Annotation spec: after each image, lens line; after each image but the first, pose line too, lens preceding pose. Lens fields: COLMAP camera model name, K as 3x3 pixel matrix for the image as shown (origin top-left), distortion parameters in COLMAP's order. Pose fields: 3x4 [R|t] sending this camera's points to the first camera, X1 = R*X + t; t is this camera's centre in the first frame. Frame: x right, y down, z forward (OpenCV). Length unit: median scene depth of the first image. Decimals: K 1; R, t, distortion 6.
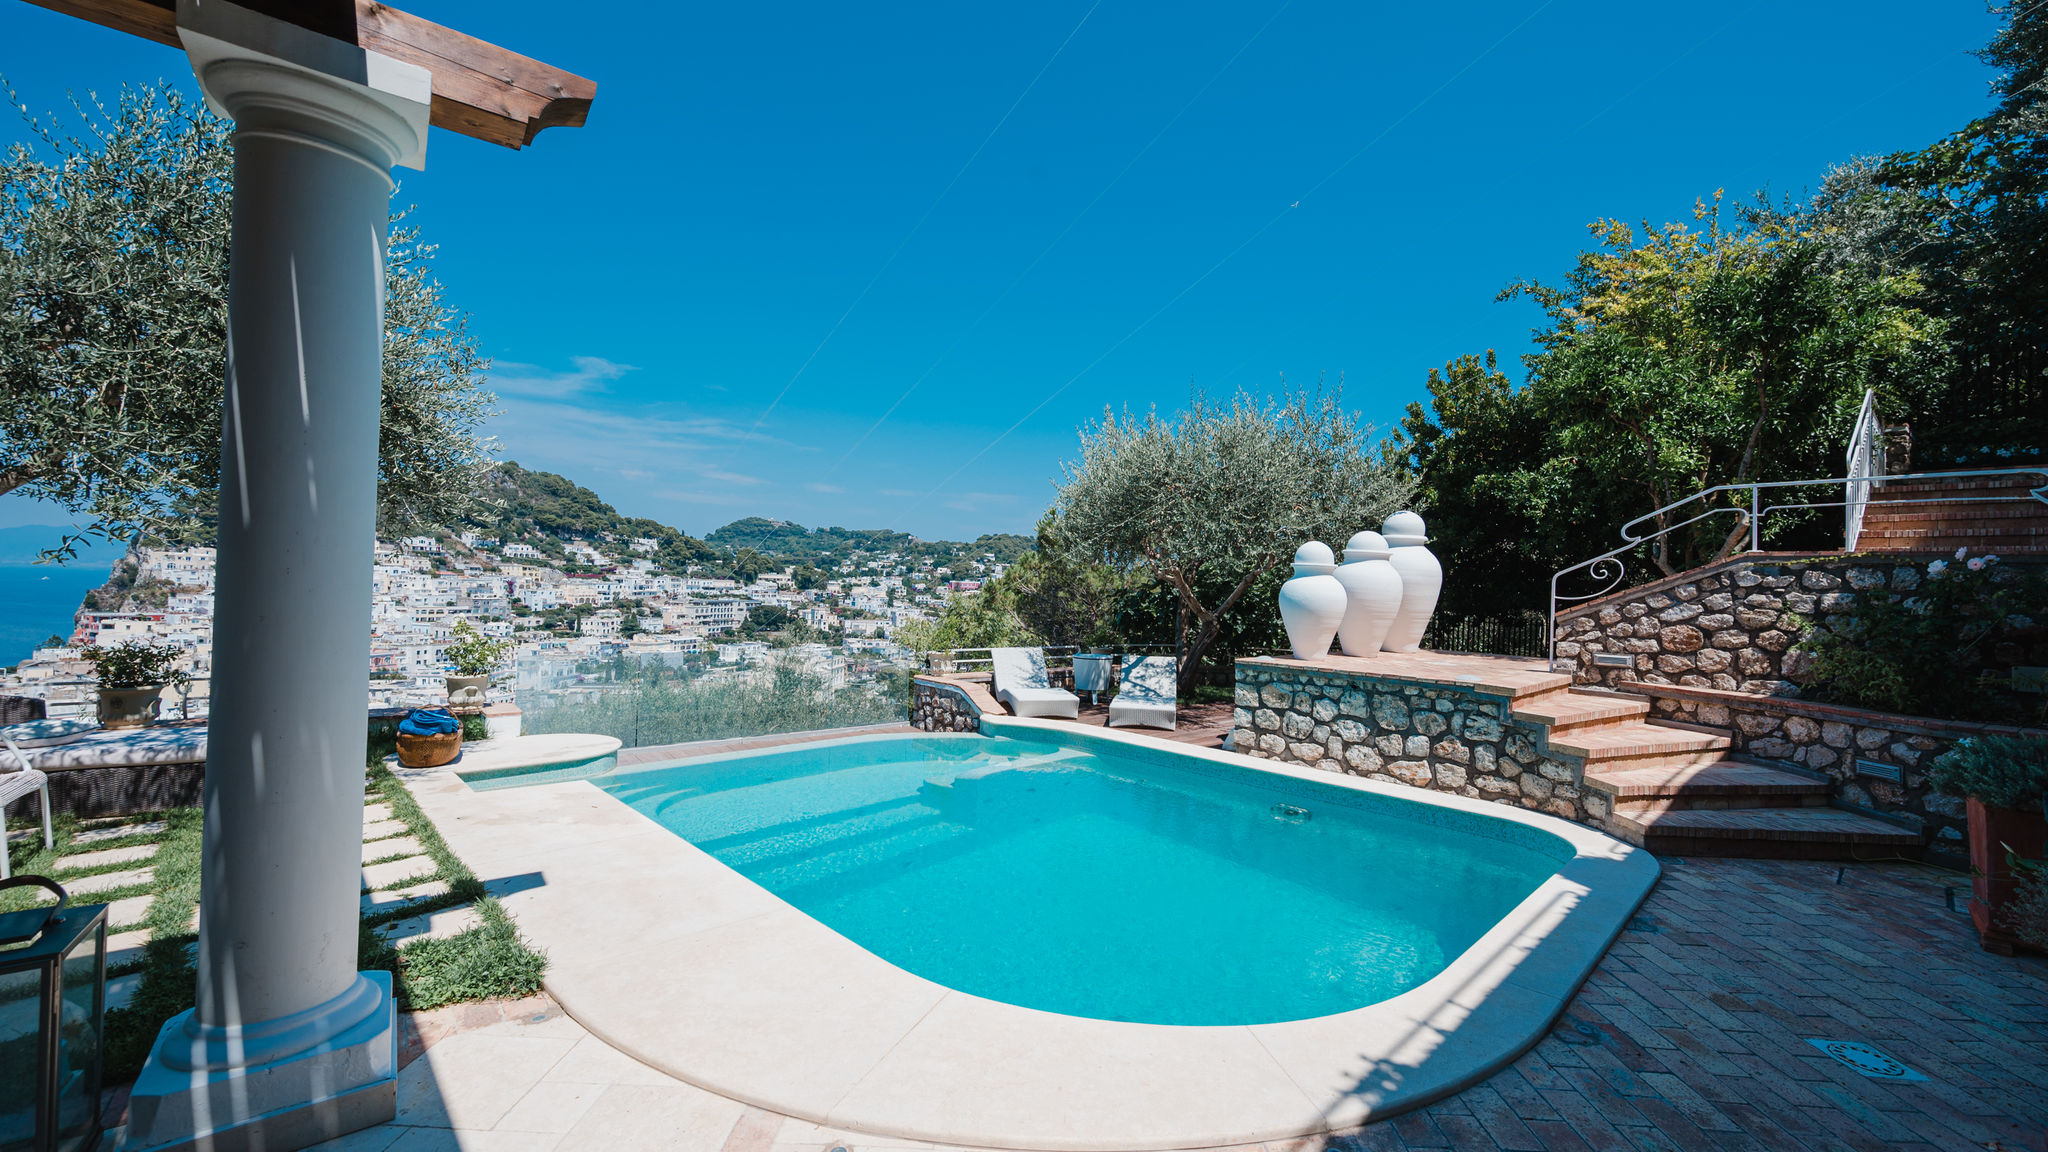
lens RADIAL K [[804.2, 0, 1034.0], [0, 804.2, 579.5], [0, 0, 1]] dist [0.000470, 0.000073]
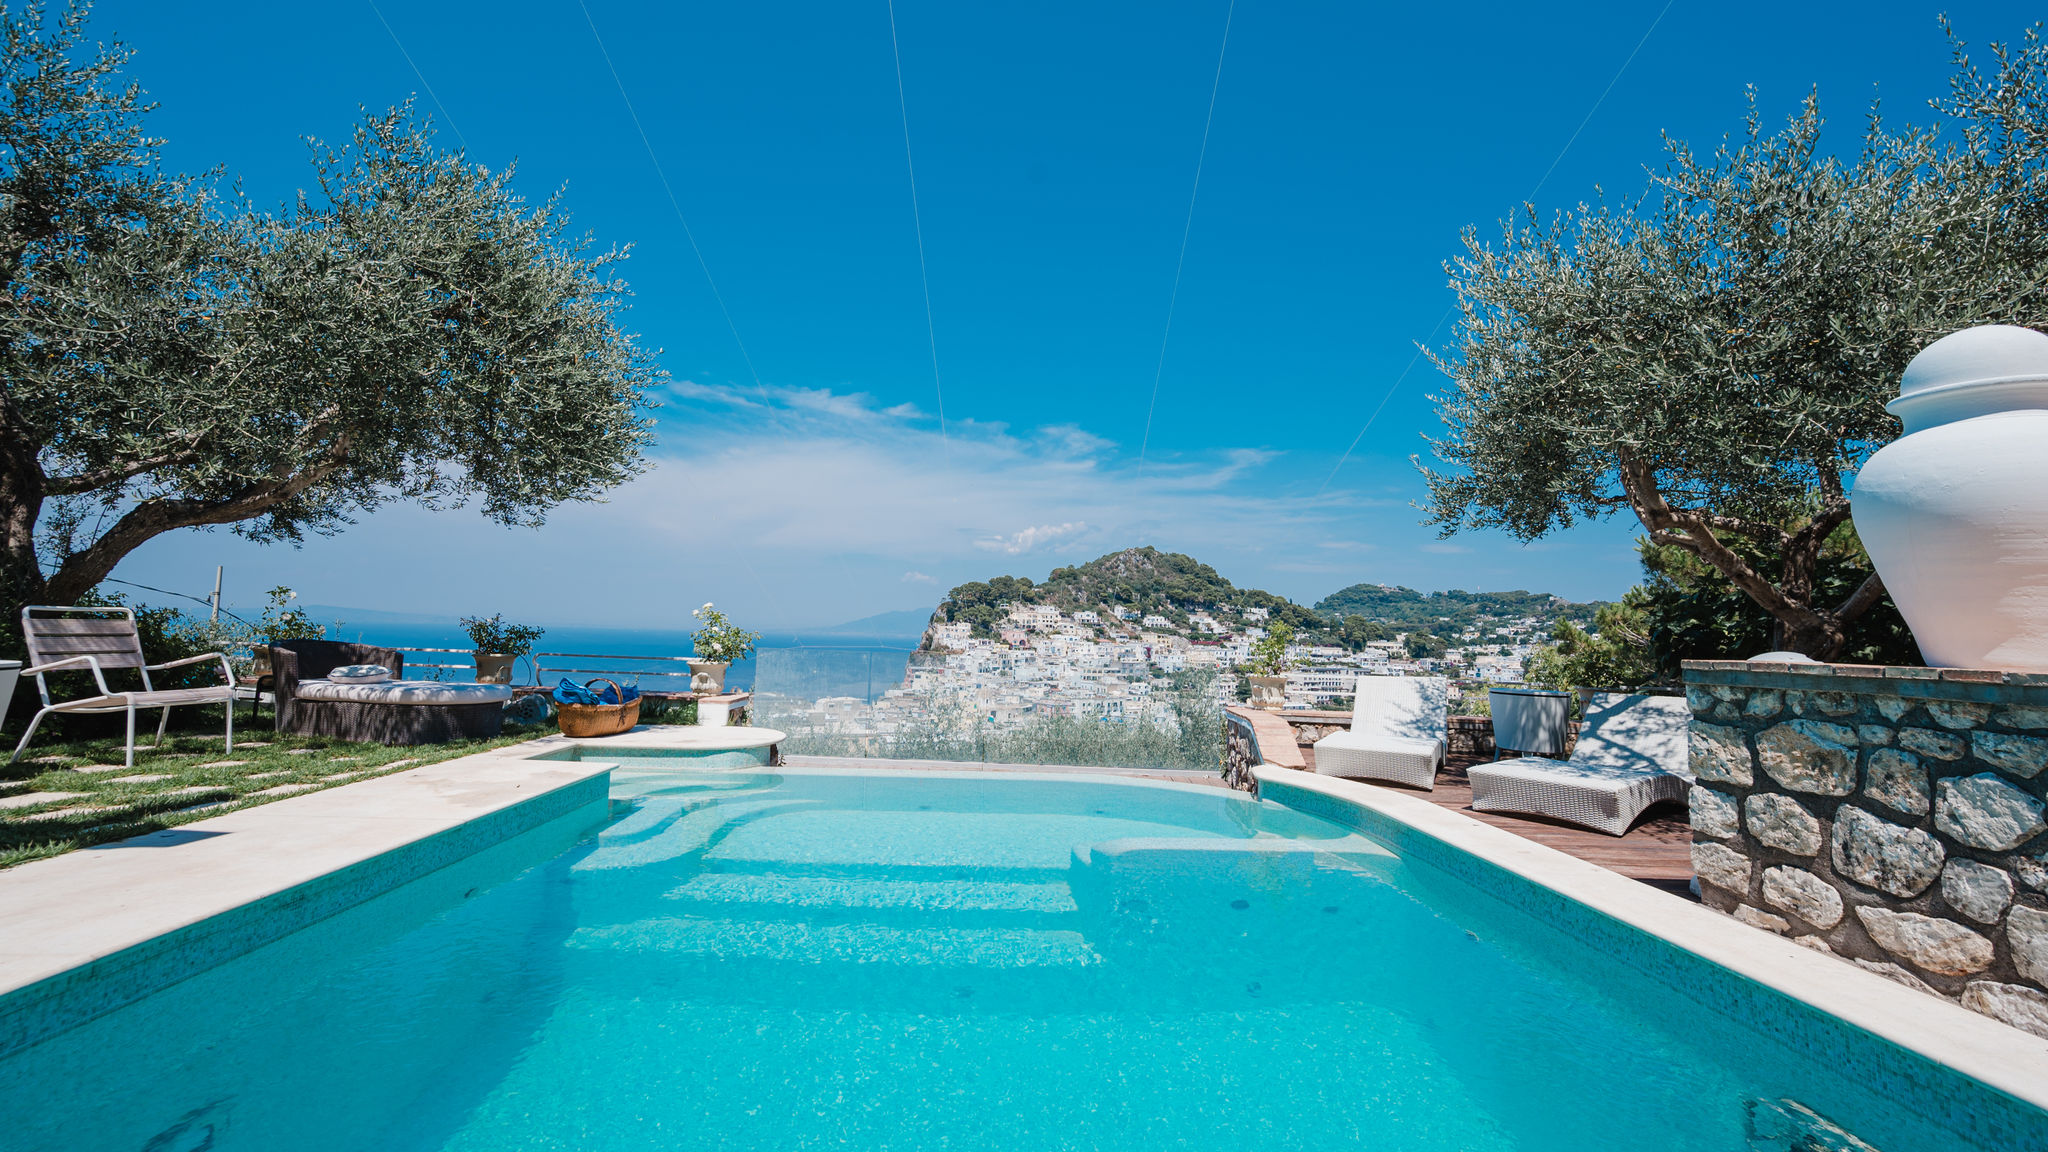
lens RADIAL K [[804.2, 0, 1032.0], [0, 804.2, 576.5], [0, 0, 1]] dist [0.000470, 0.000073]
pose [[0.747177, -0.055155, -0.662332, 0.293511], [-0.003440, 0.996216, -0.086839, 0.100228], [0.664616, 0.067163, 0.744161, 0.523311]]
